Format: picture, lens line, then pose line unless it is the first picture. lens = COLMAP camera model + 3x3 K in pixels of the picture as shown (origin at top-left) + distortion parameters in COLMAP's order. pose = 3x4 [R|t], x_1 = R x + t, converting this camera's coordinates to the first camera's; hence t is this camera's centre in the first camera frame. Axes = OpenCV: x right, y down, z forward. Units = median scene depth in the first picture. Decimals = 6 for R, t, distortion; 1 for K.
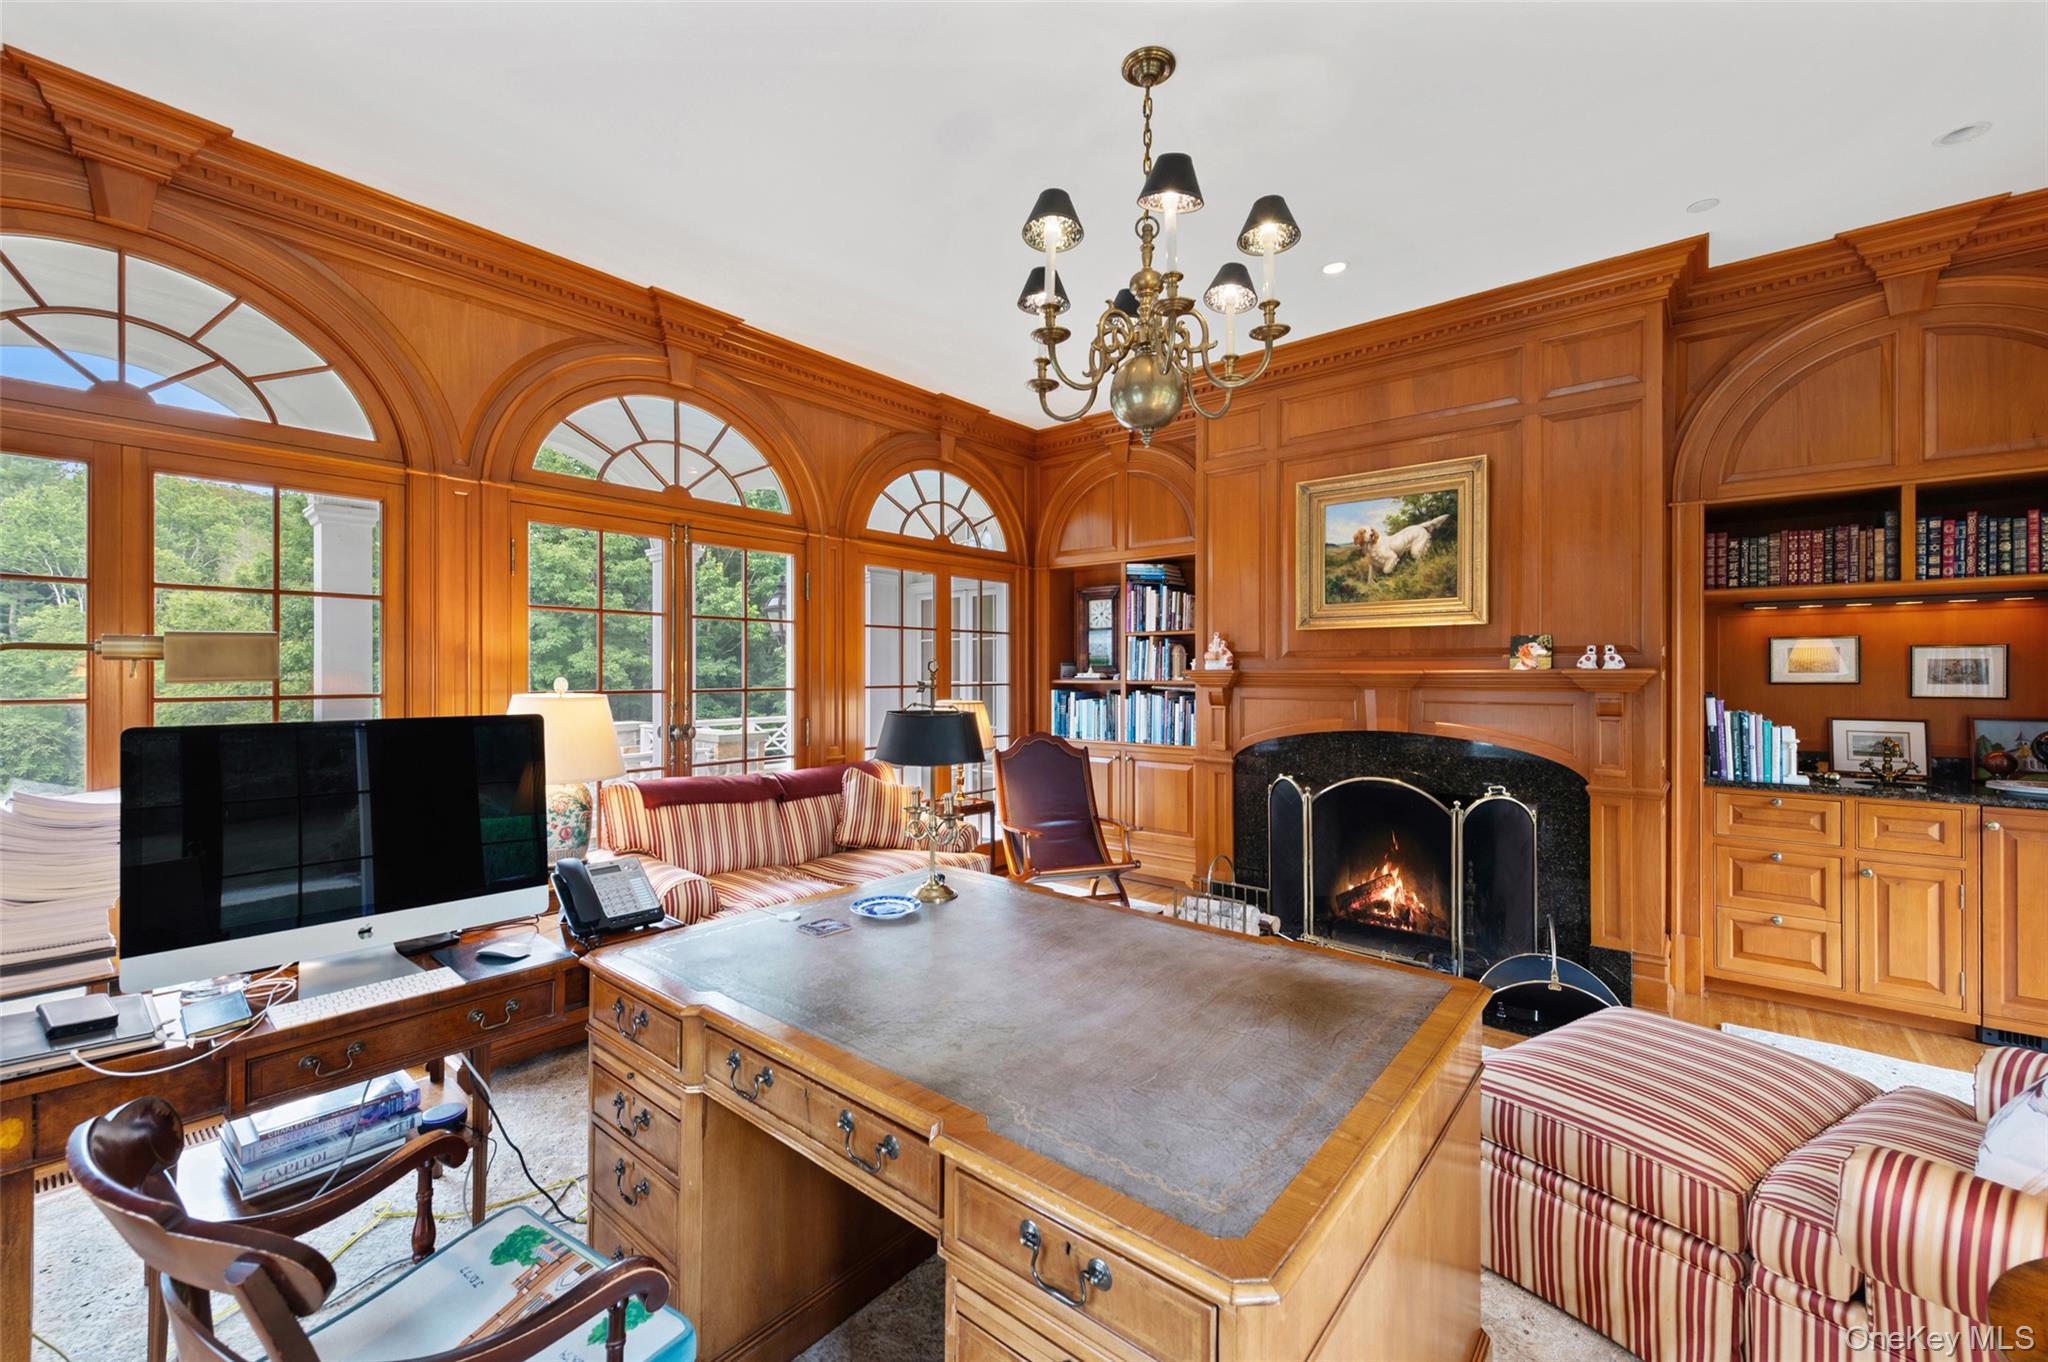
lens RADIAL K [[827.2, 0, 1024.0], [0, 827.2, 681.0], [0, 0, 1]] dist [0.000028, 0.000020]
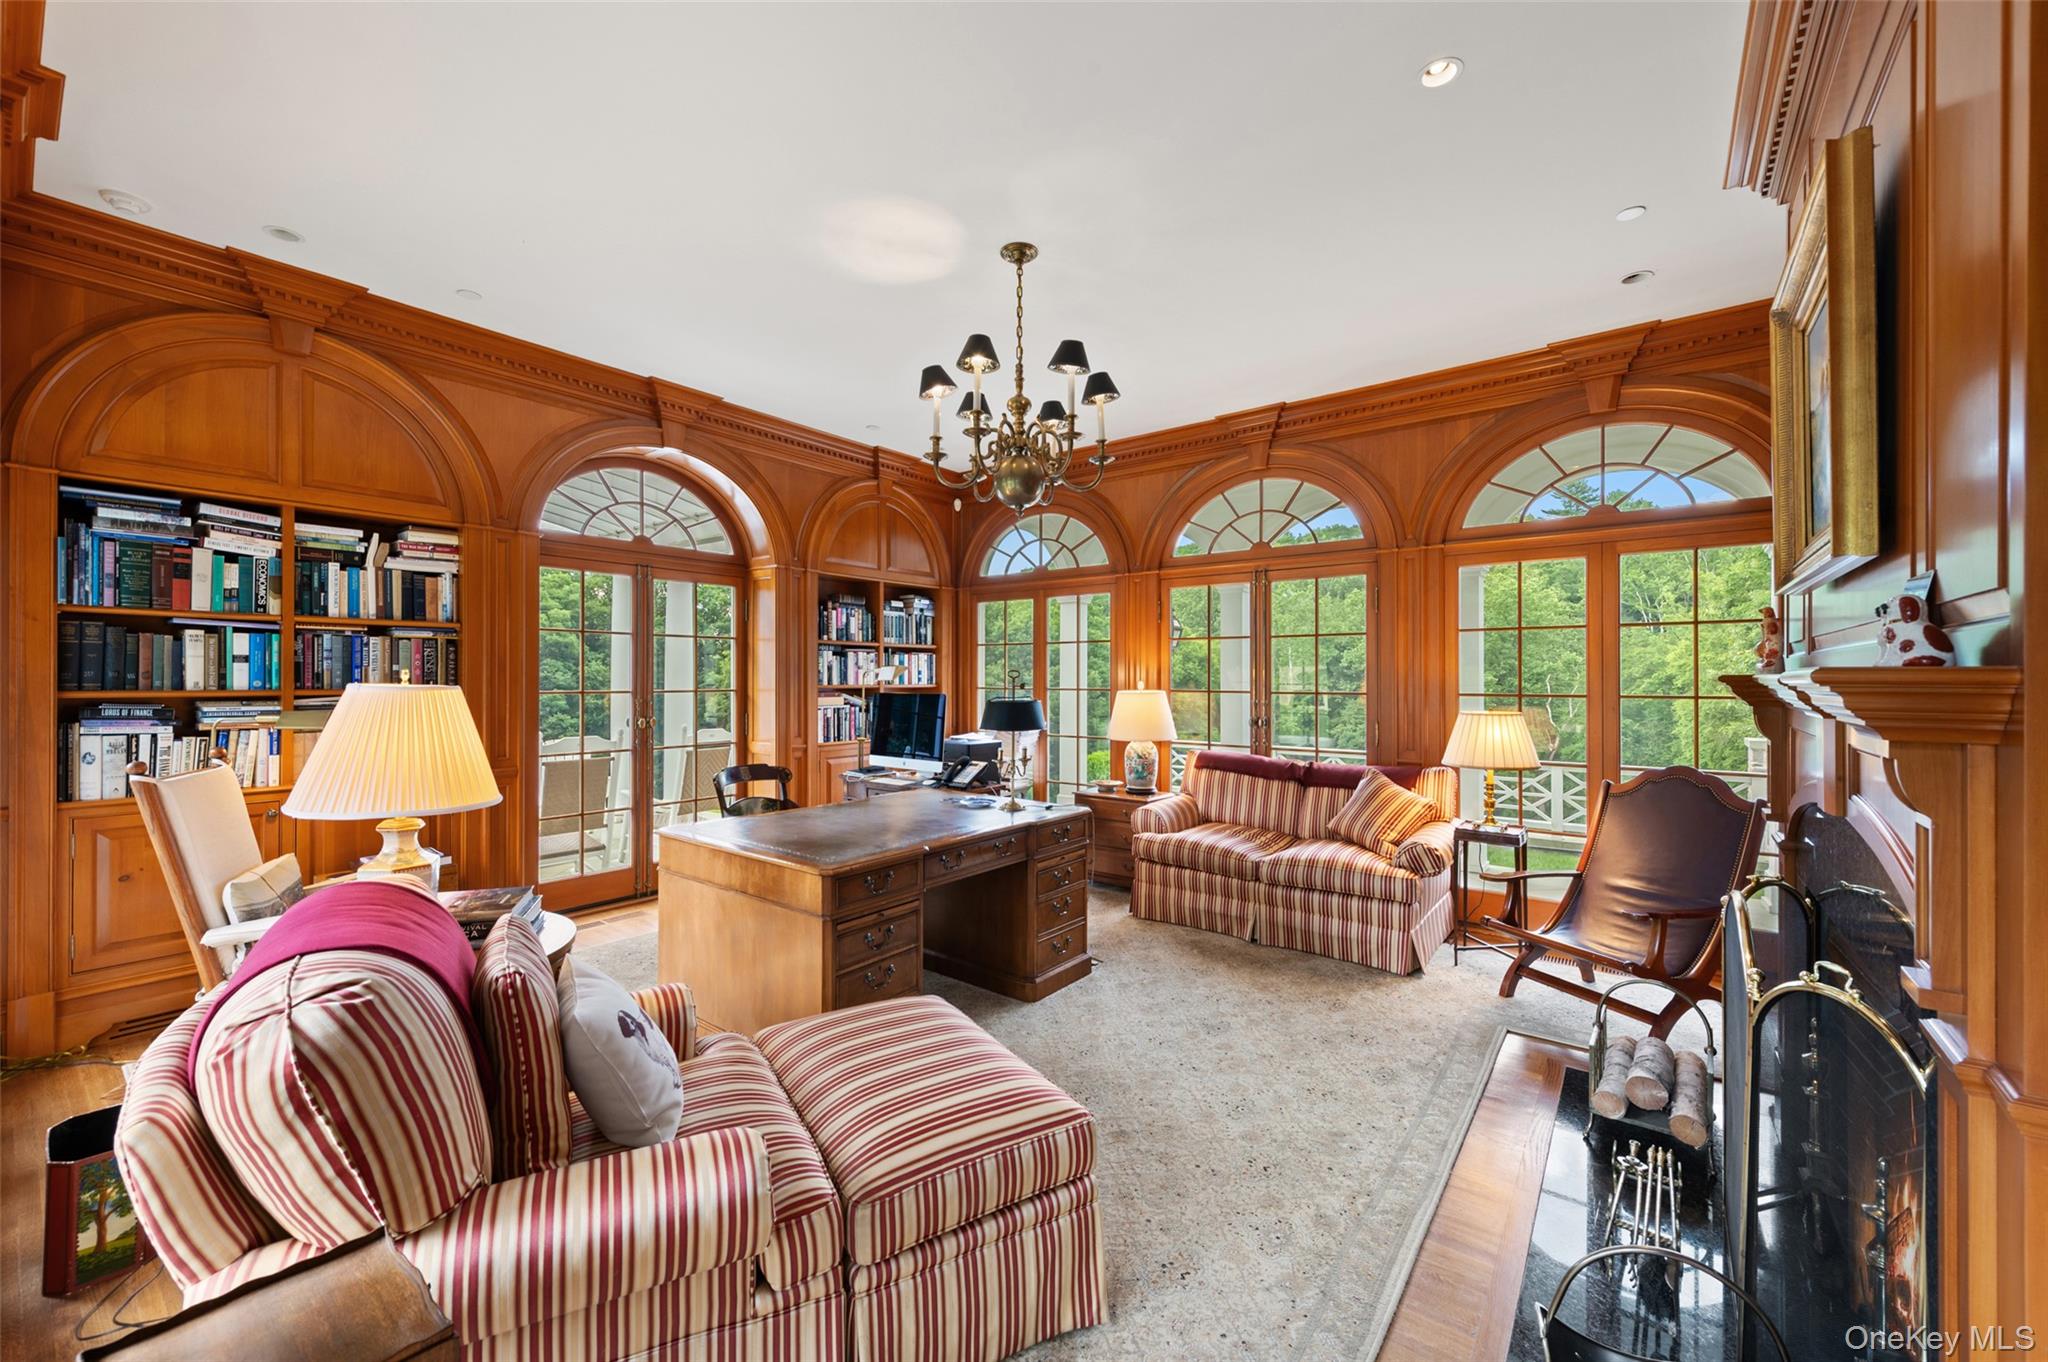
lens RADIAL K [[786.7, 0, 1024.0], [0, 786.7, 681.0], [0, 0, 1]] dist [0.000186, 0.000001]
pose [[0.019842, 0.003569, -0.999797, 0.889789], [-0.014032, 0.999896, 0.003291, -0.005552], [0.999705, 0.013964, 0.019890, 0.599306]]
